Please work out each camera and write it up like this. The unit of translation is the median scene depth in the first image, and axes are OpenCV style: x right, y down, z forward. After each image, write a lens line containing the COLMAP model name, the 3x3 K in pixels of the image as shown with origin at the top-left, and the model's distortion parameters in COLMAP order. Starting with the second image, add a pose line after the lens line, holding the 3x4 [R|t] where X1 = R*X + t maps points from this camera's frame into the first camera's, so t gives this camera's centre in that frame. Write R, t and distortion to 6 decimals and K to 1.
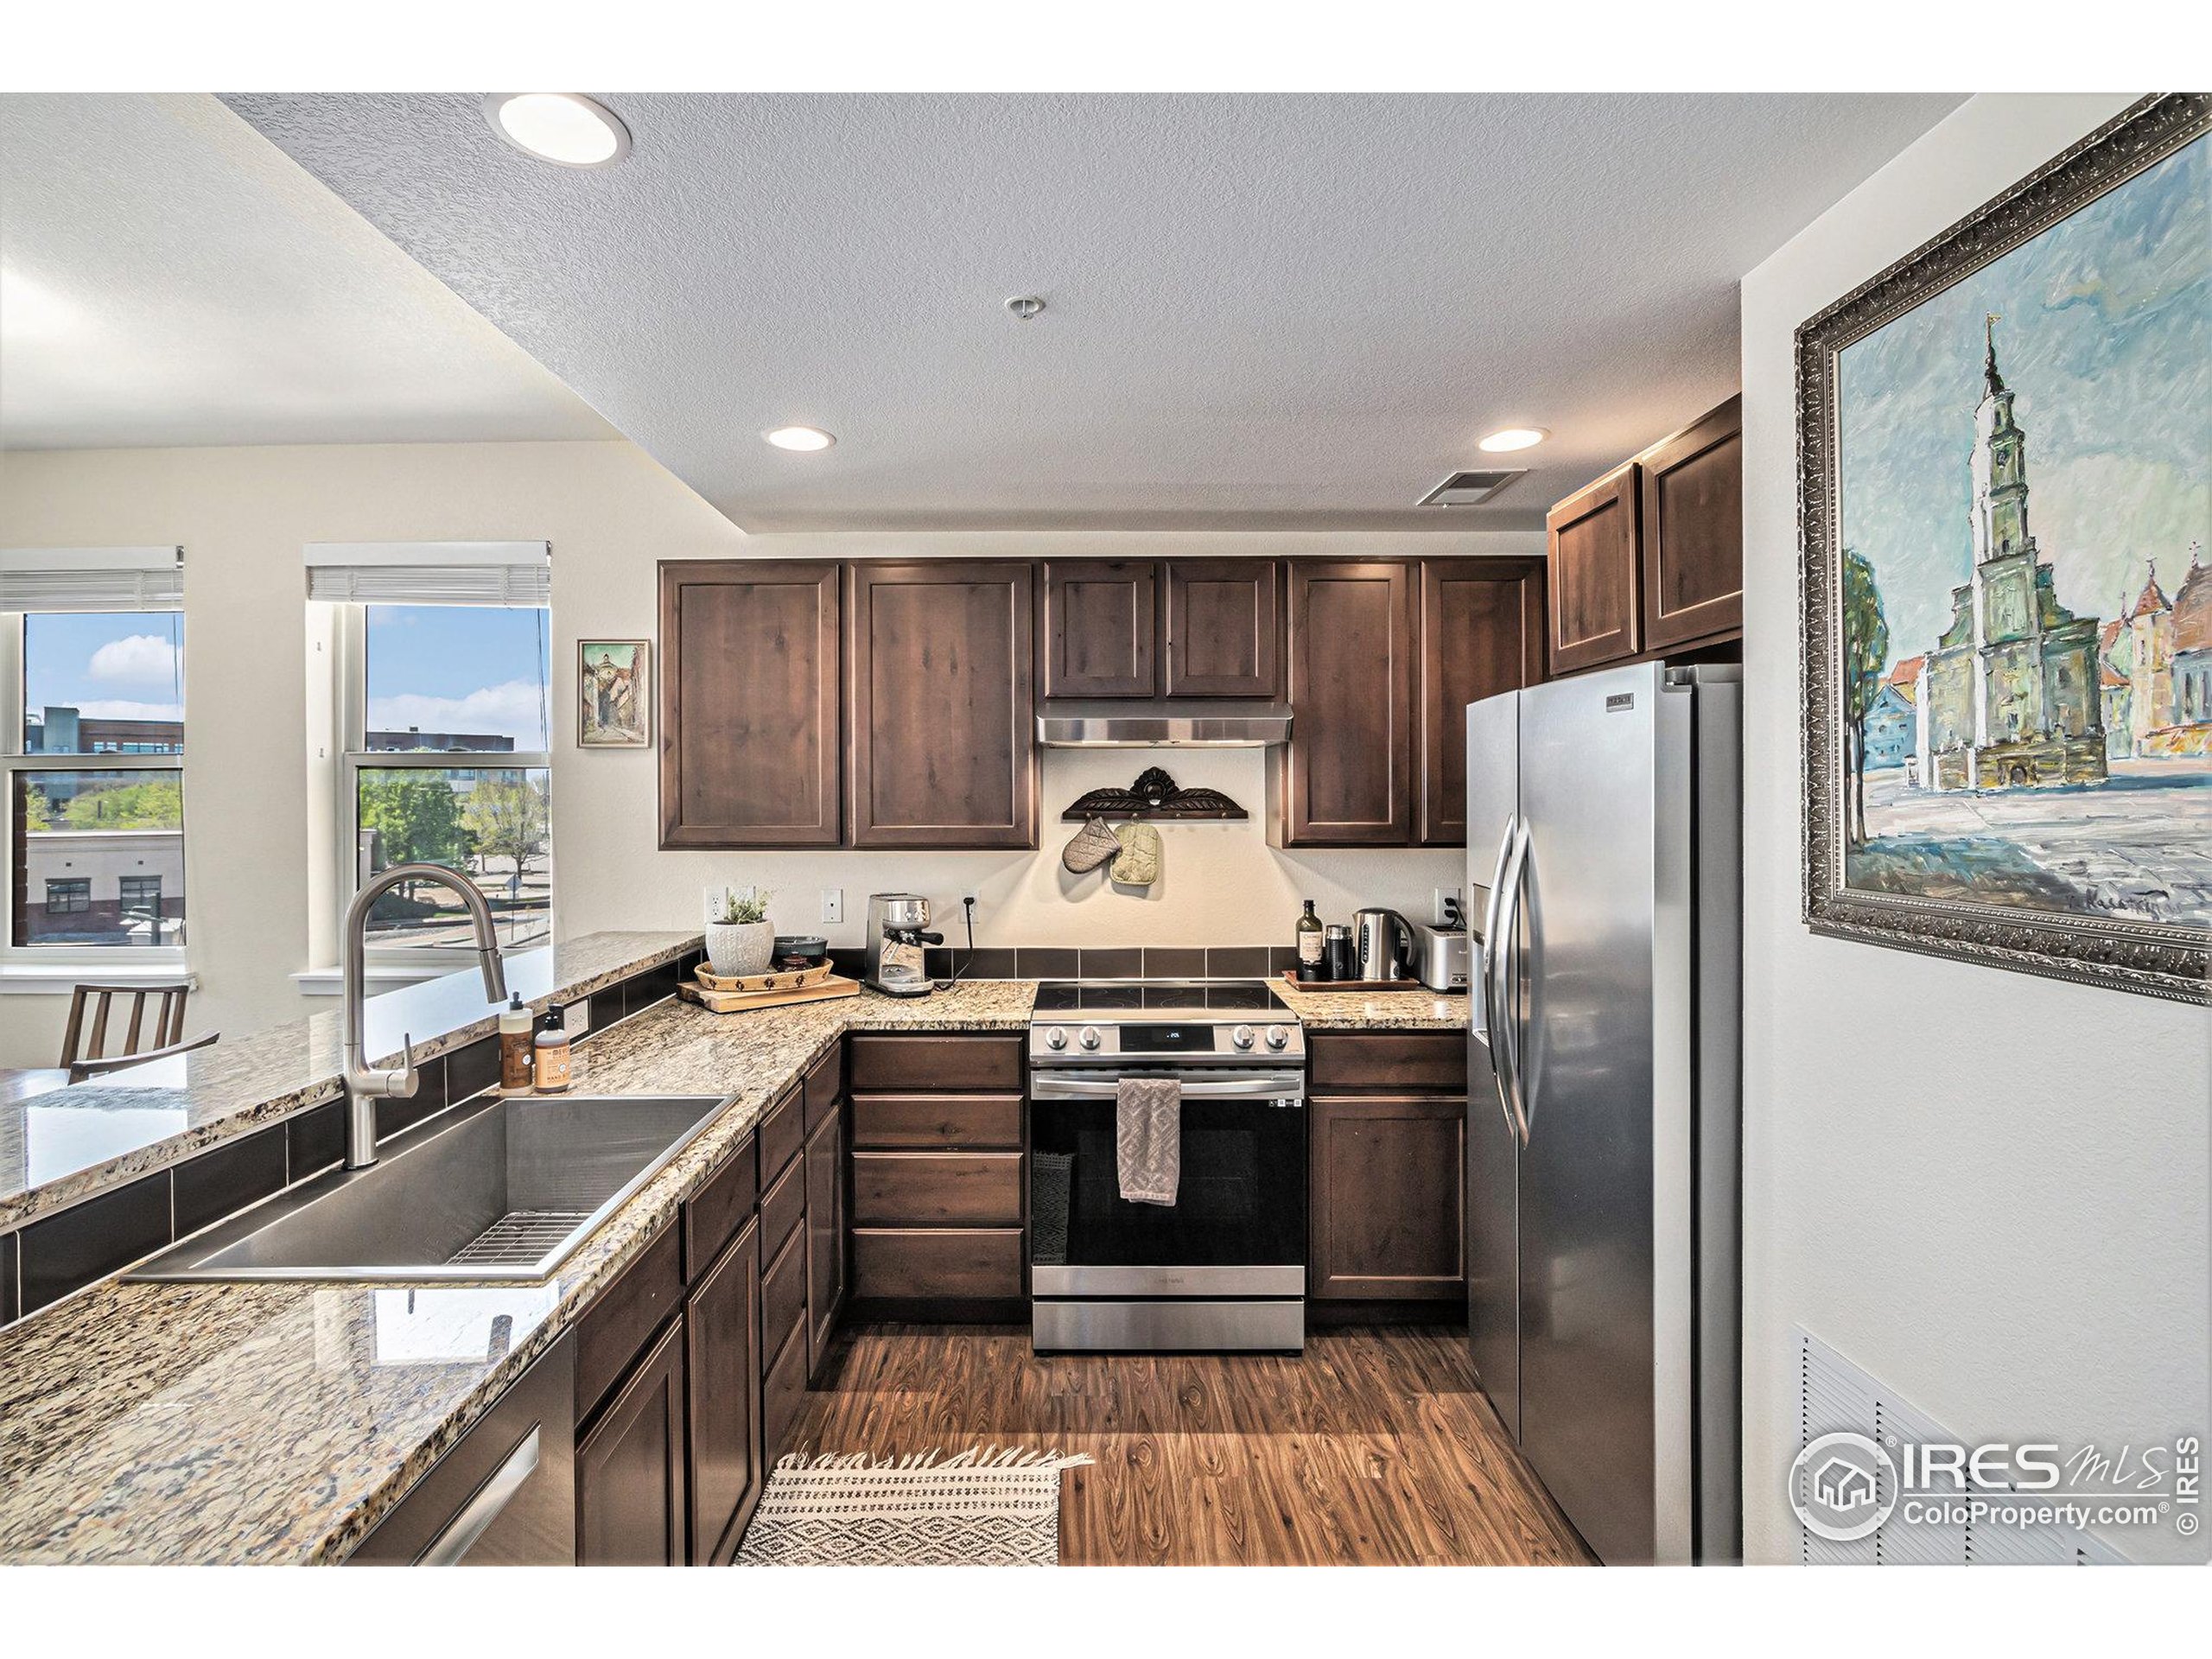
lens RADIAL K [[1097.0, 0, 1097.1], [0, 1097.0, 782.7], [0, 0, 1]] dist [-0.031580, 0.017610]
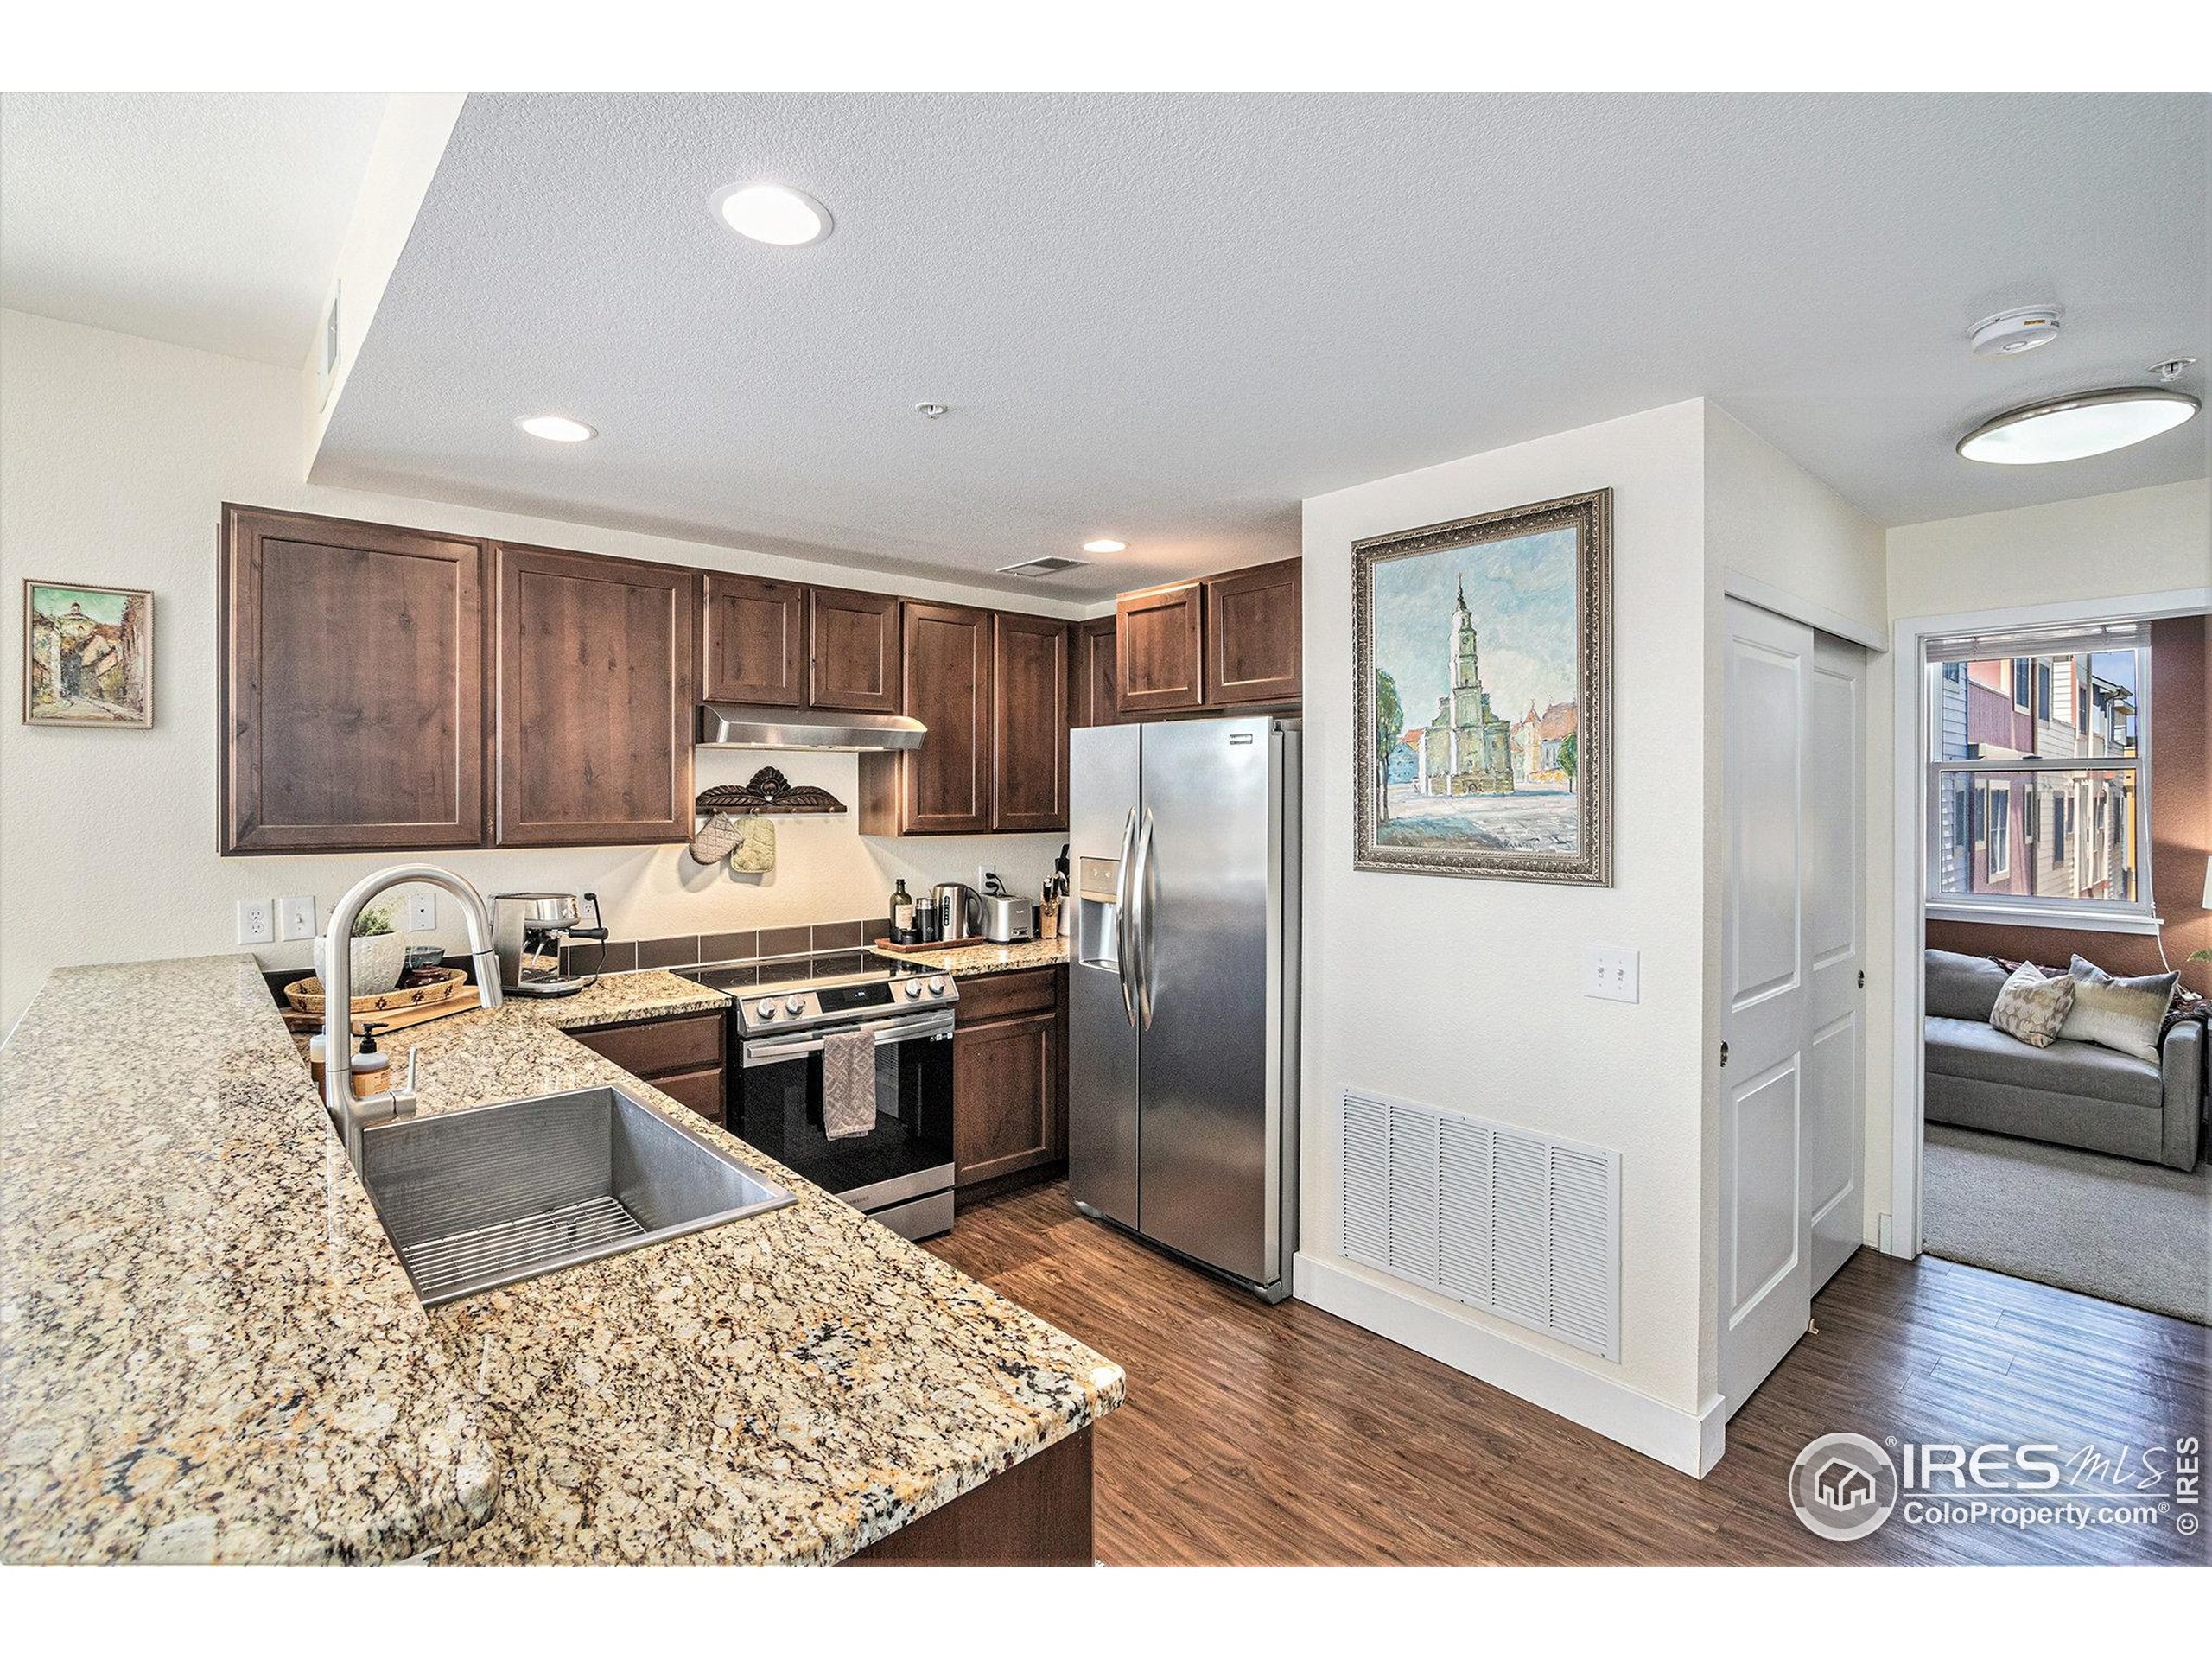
lens RADIAL K [[1097.0, 0, 1097.1], [0, 1097.0, 782.7], [0, 0, 1]] dist [-0.031580, 0.017610]
pose [[0.738782, 0.010906, 0.673856, -0.516580], [-0.014769, 0.999891, 0.000010, -0.003382], [-0.673782, -0.009959, 0.738863, -0.050164]]
